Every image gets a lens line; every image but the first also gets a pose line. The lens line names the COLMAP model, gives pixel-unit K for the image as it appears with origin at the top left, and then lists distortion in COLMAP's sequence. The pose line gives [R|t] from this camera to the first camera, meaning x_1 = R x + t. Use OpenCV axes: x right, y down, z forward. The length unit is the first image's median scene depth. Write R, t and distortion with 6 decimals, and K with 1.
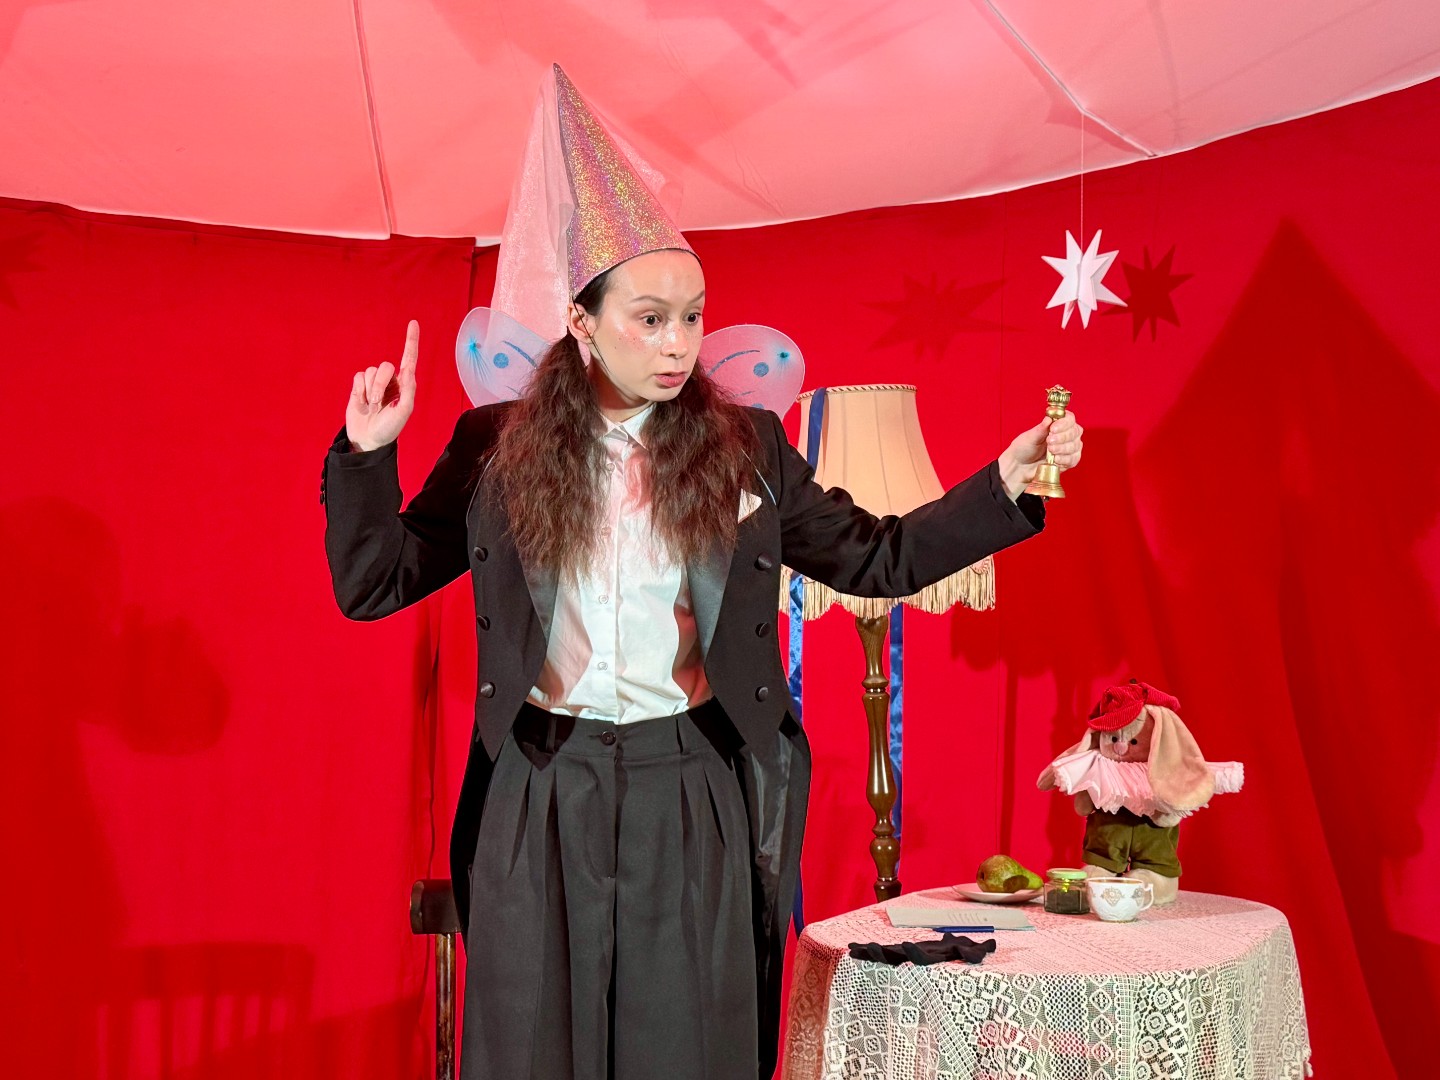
lens RADIAL K [[1859.2, 0, 713.4], [0, 1859.2, 553.9], [0, 0, 1]] dist [0.110640, 0.000000]
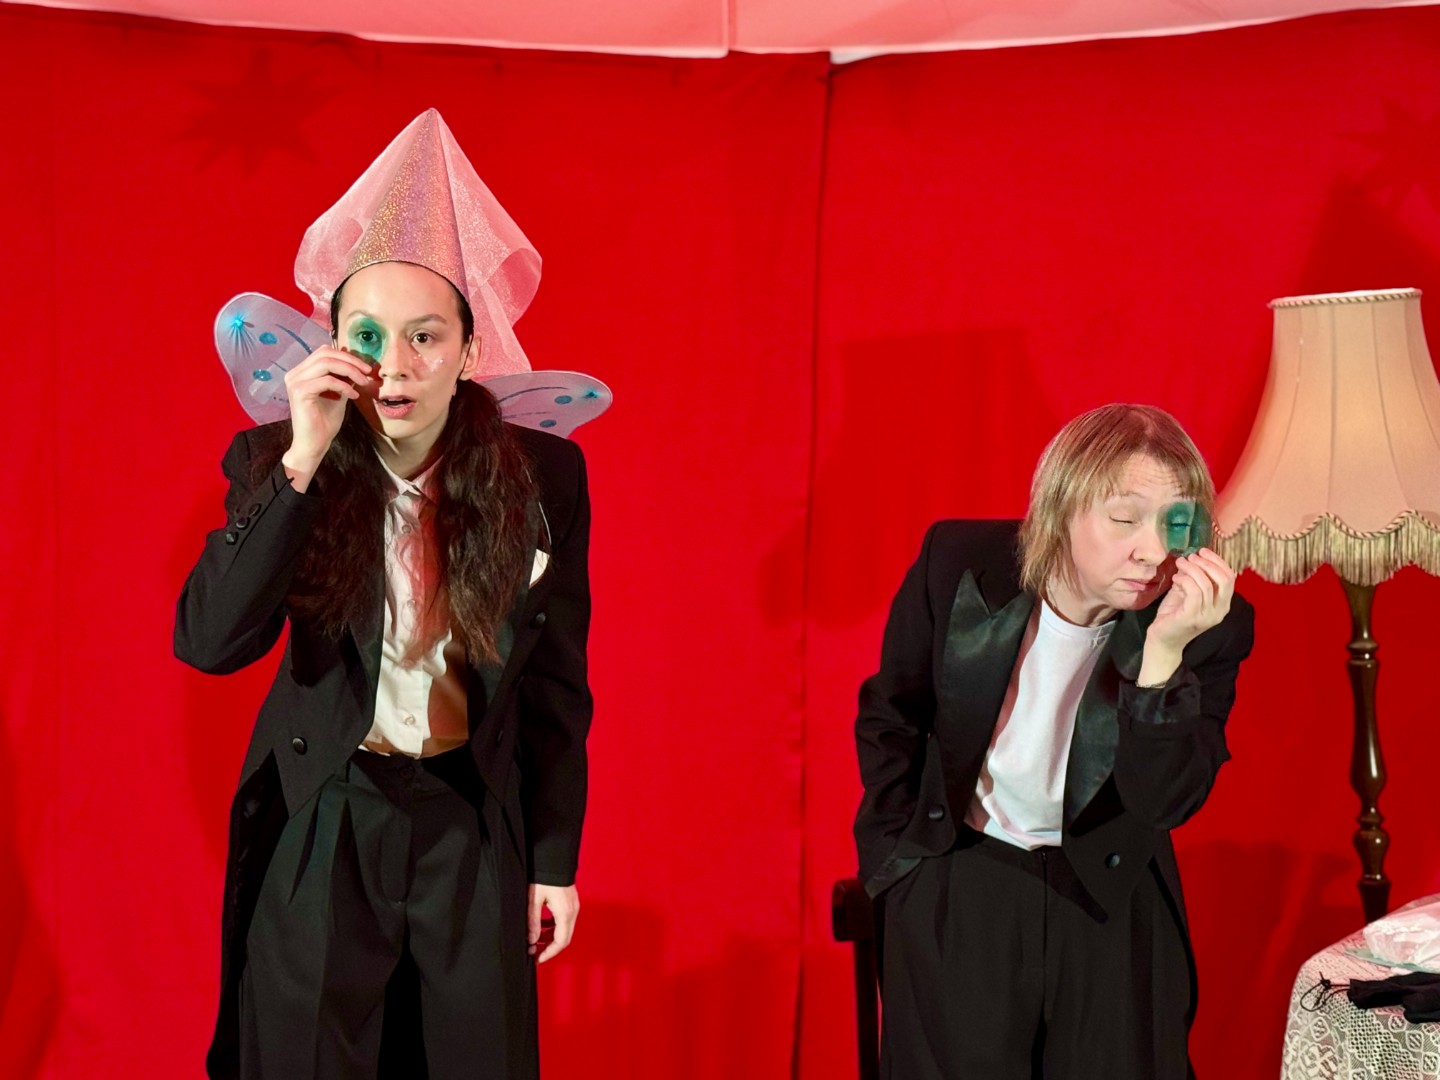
lens RADIAL K [[2579.0, 0, 723.9], [0, 2579.0, 537.8], [0, 0, 1]] dist [0.157669, 0.000000]
pose [[0.995428, -0.000964, -0.095514, -0.095932], [0.012073, 0.993200, 0.115794, -0.130623], [0.094753, -0.116418, 0.988670, -0.195382]]
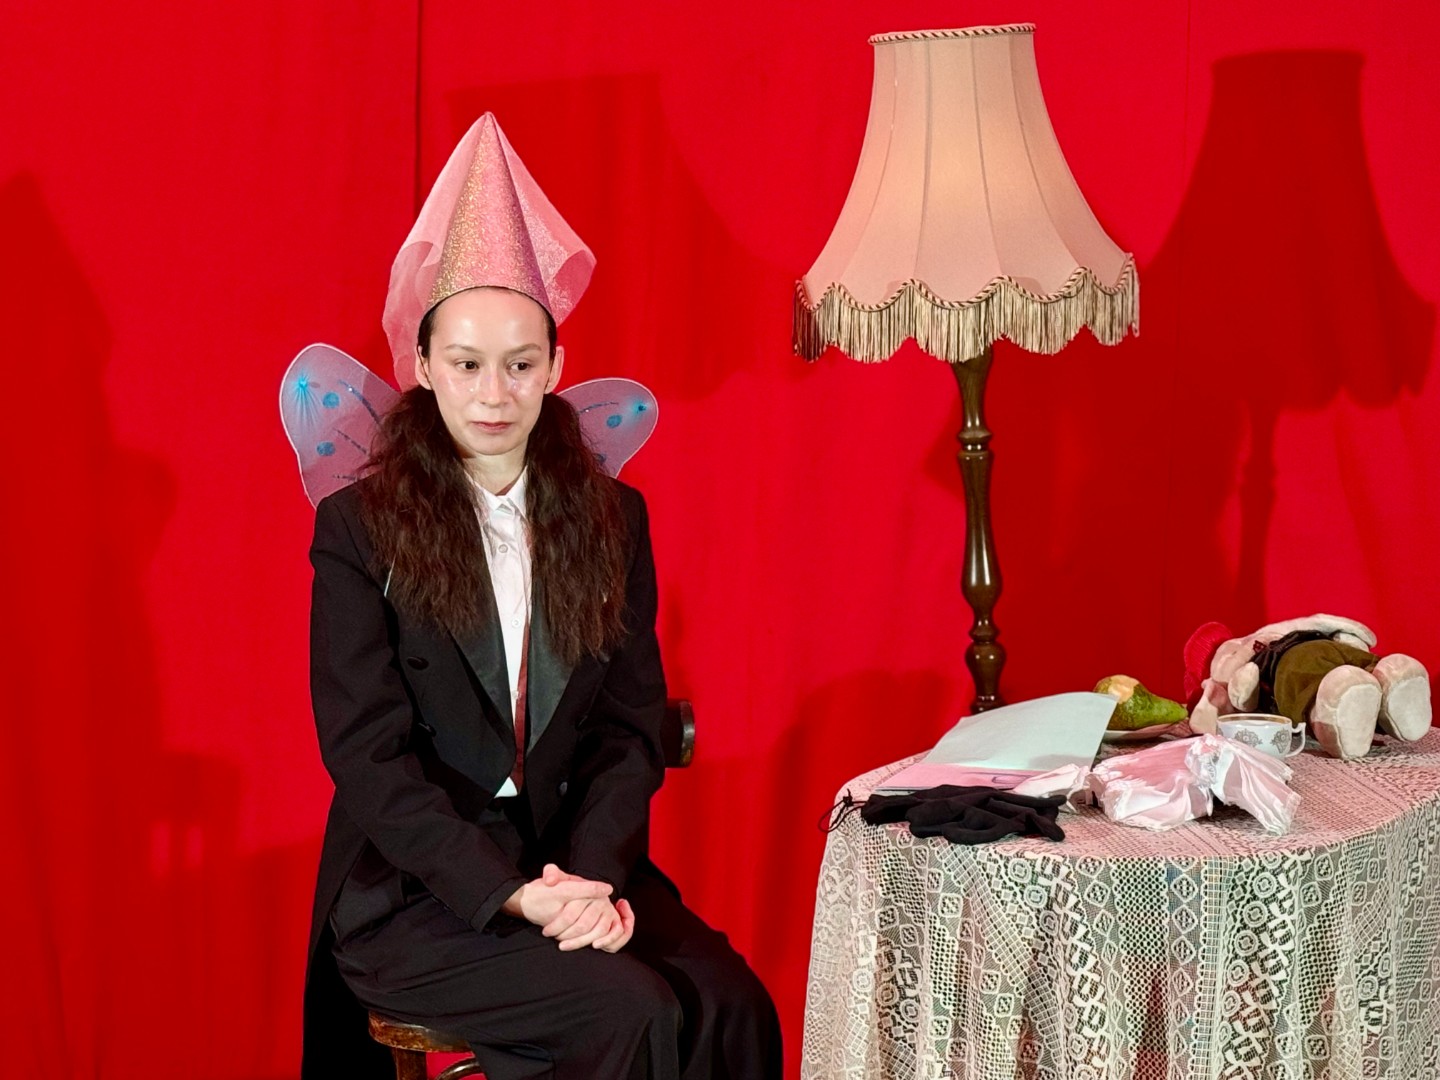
lens RADIAL K [[3156.3, 0, 725.4], [0, 3156.3, 547.4], [0, 0, 1]] dist [0.117108, 0.000000]
pose [[0.998068, 0.002045, -0.062095, 0.073615], [0.008641, 0.985174, 0.171340, -0.111872], [0.061525, -0.171545, 0.983253, -0.257655]]
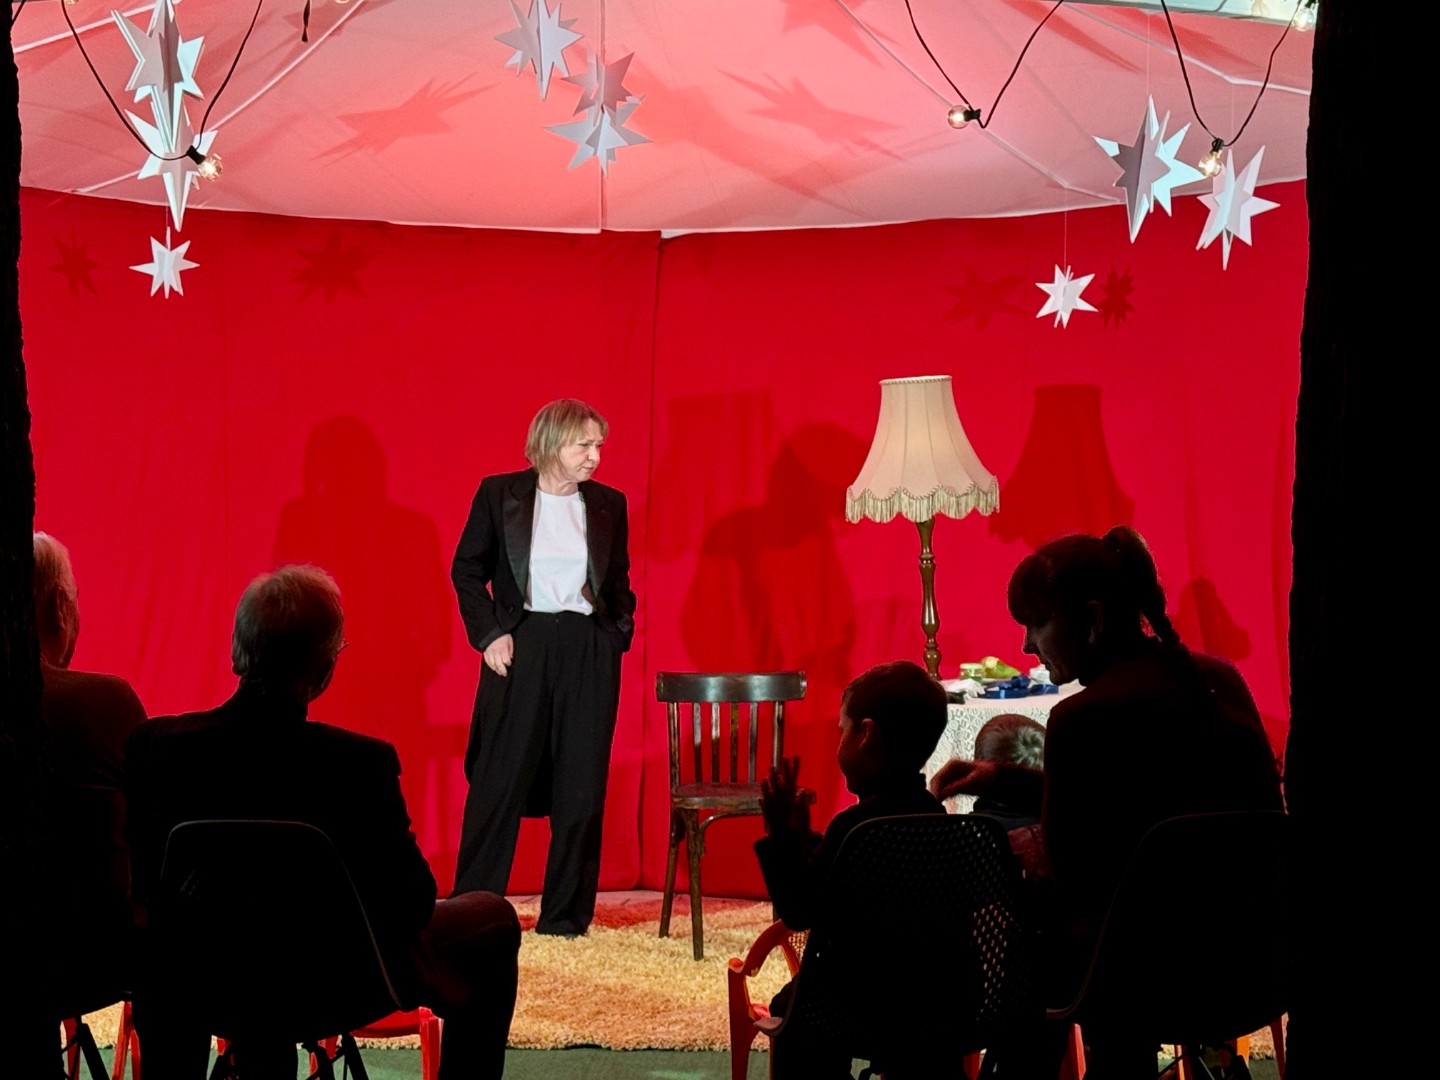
lens RADIAL K [[2925.7, 0, 774.3], [0, 2925.7, 561.2], [0, 0, 1]] dist [0.160165, 0.000000]
pose [[0.999557, -0.001928, -0.029685, 0.032112], [0.004984, 0.994646, 0.103223, -0.215385], [0.029328, -0.103326, 0.994215, -1.742492]]
